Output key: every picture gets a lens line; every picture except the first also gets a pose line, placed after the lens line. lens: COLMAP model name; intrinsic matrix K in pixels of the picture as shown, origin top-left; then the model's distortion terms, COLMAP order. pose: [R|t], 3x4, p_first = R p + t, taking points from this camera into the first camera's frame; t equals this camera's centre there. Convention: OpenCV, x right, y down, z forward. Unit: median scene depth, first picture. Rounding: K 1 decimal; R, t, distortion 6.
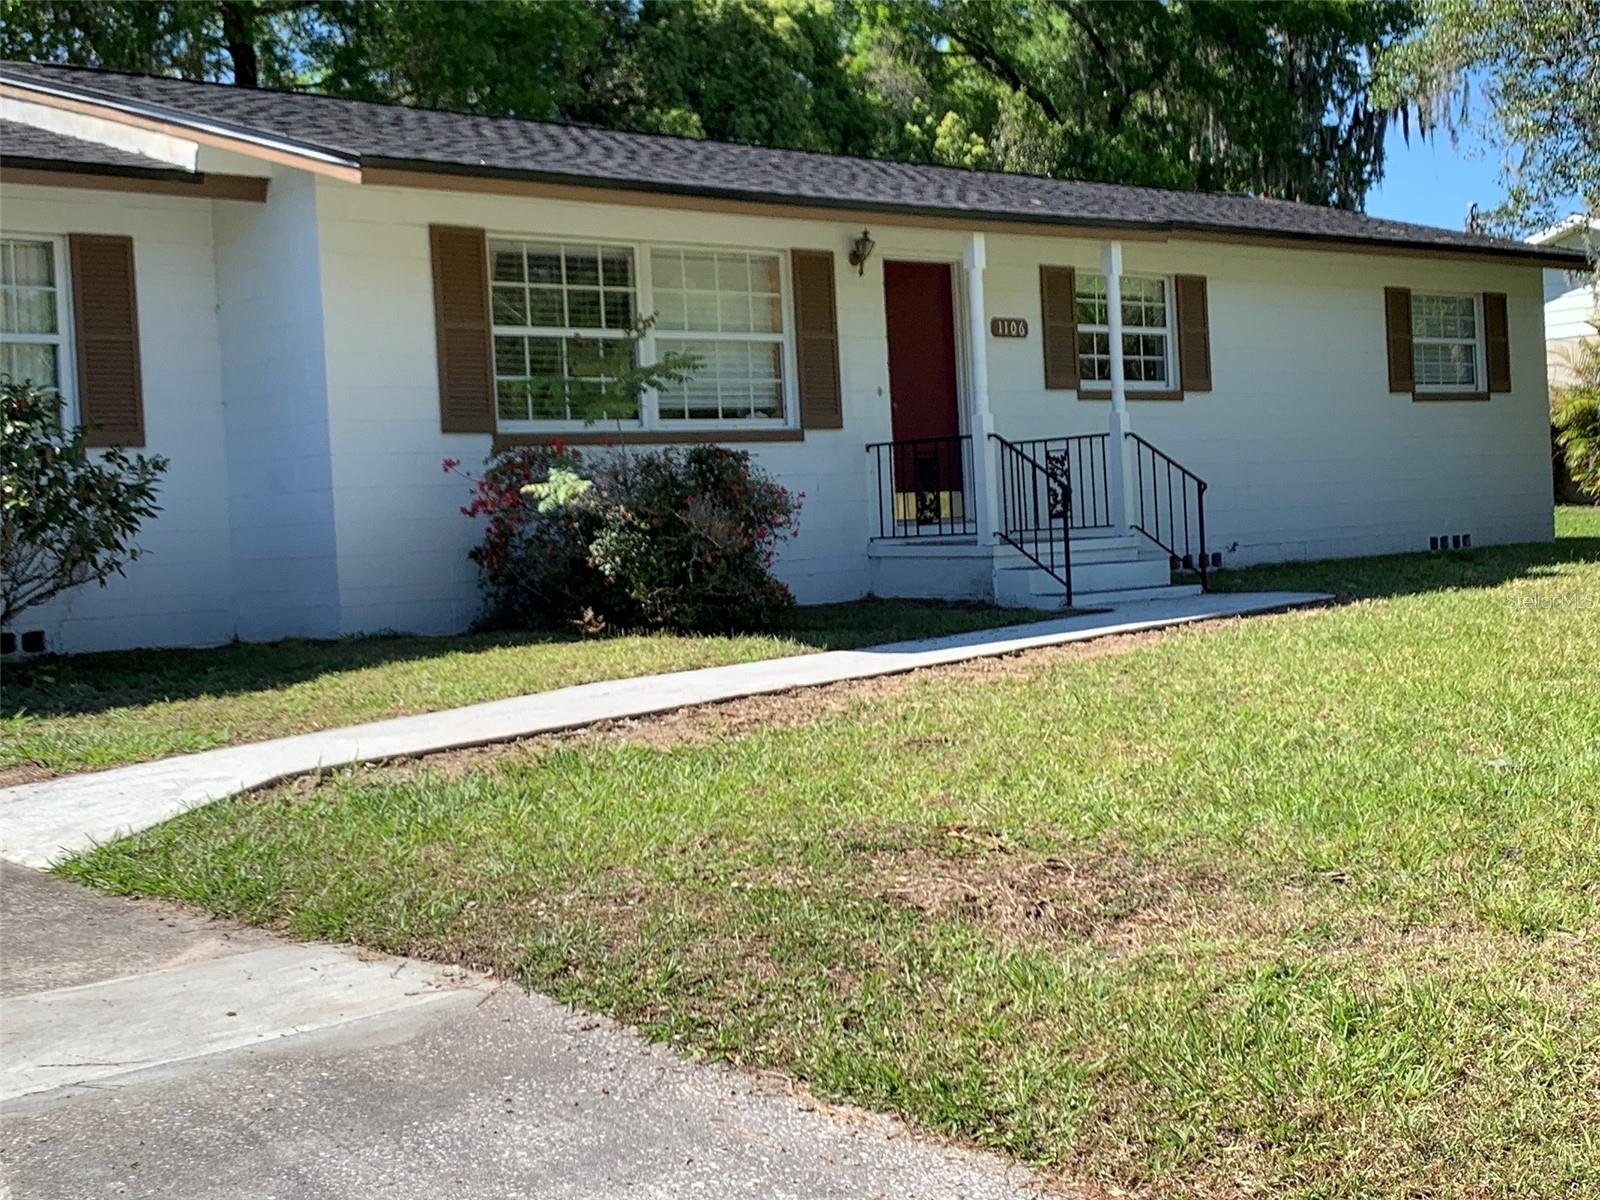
lens RADIAL K [[2265.1, 0, 800.0], [0, 2265.1, 600.0], [0, 0, 1]] dist [0.093763, -0.046999]
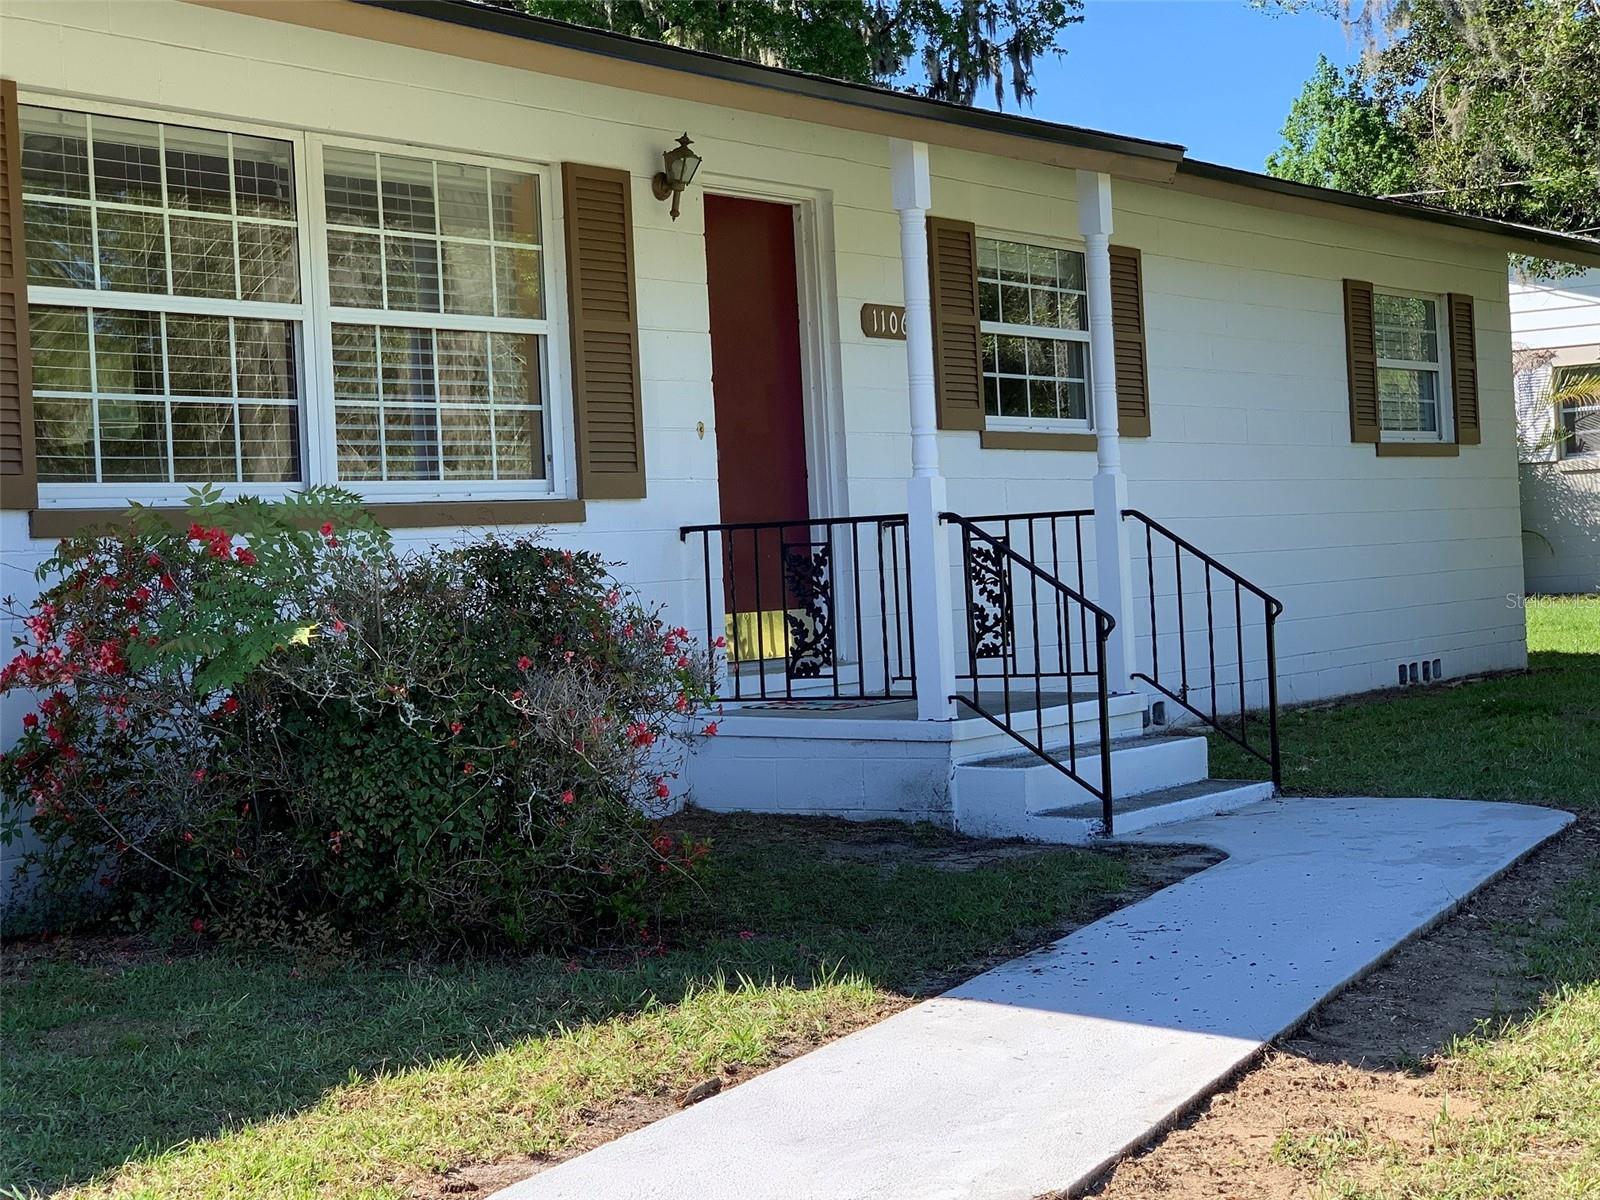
lens RADIAL K [[2918.3, 0, 866.7], [0, 2918.3, 598.3], [0, 0, 1]] dist [0.007889, 0.060407]
pose [[0.969879, 0.001608, 0.243582, -0.098257], [0.005917, 0.999528, -0.030157, -0.030186], [-0.243515, 0.030690, 0.969411, 0.312254]]
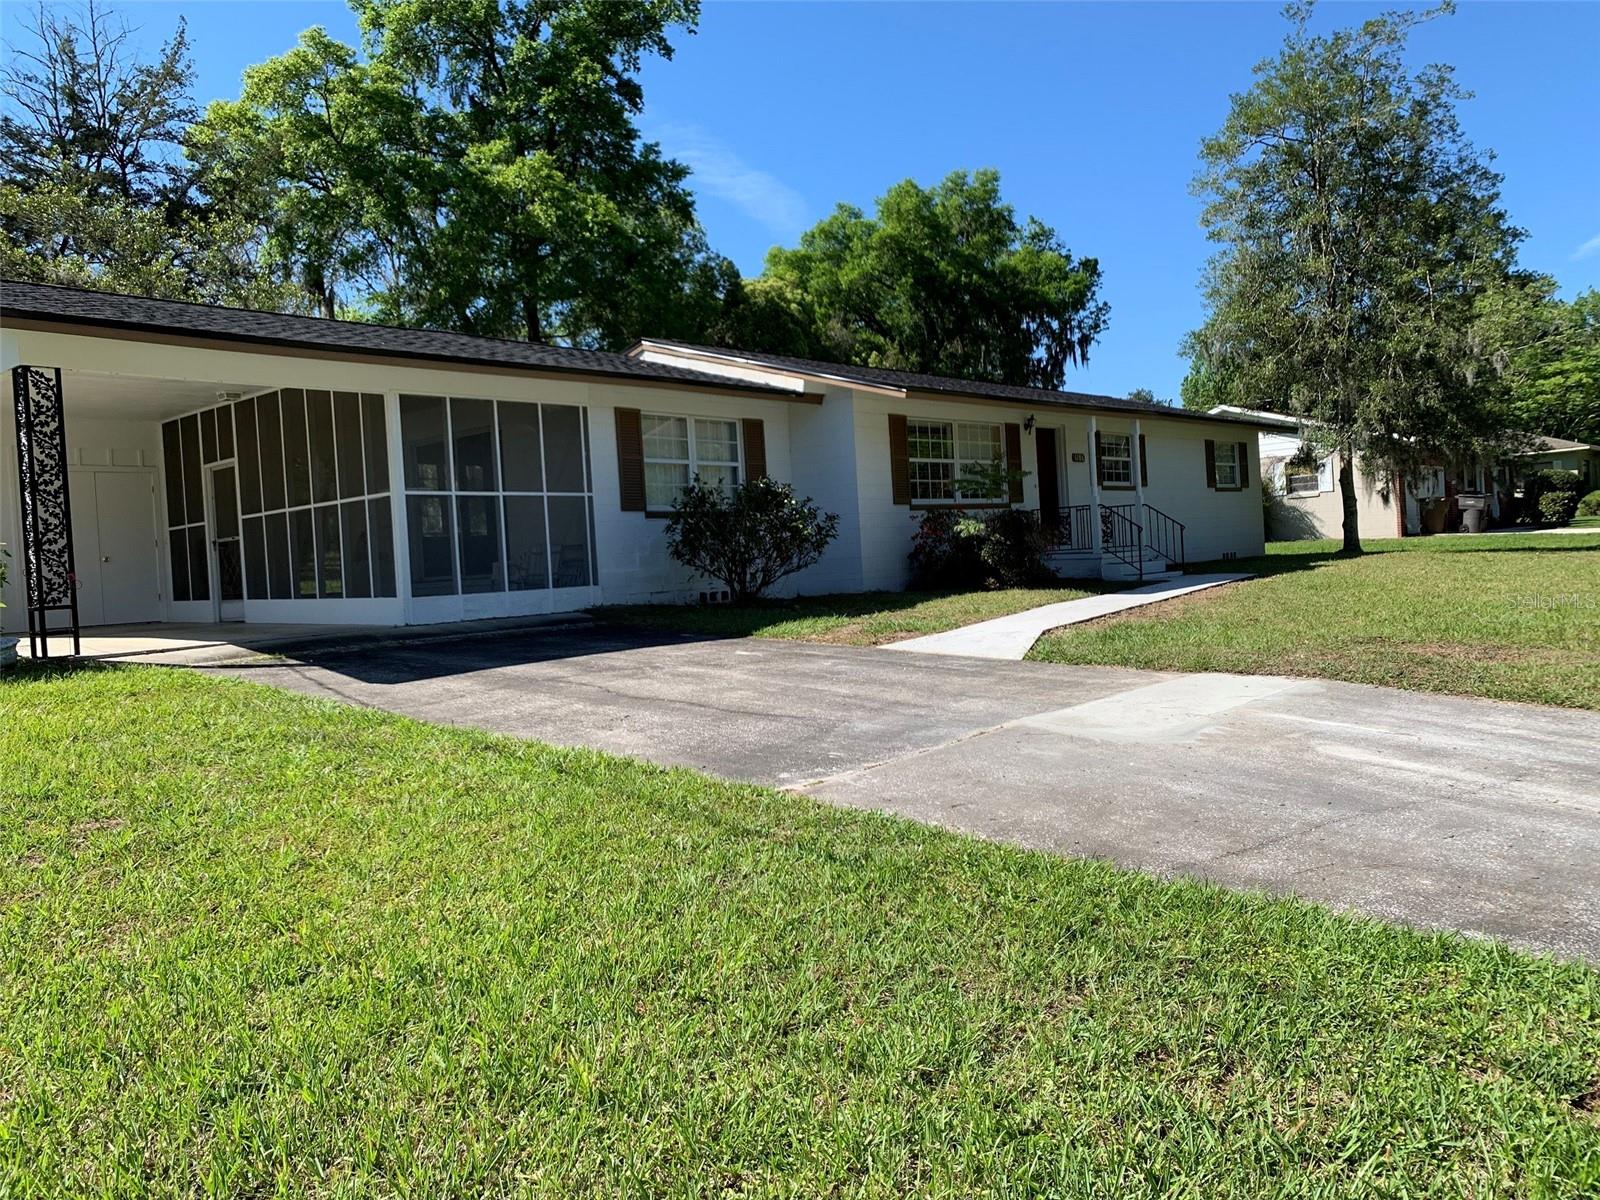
lens RADIAL K [[1201.3, 0, 793.5], [0, 1201.3, 592.3], [0, 0, 1]] dist [0.004419, -0.053938]
pose [[0.997695, -0.009822, 0.067143, -0.285734], [0.010419, 0.999909, -0.008546, 0.020340], [-0.067053, 0.009226, 0.997707, -0.165746]]
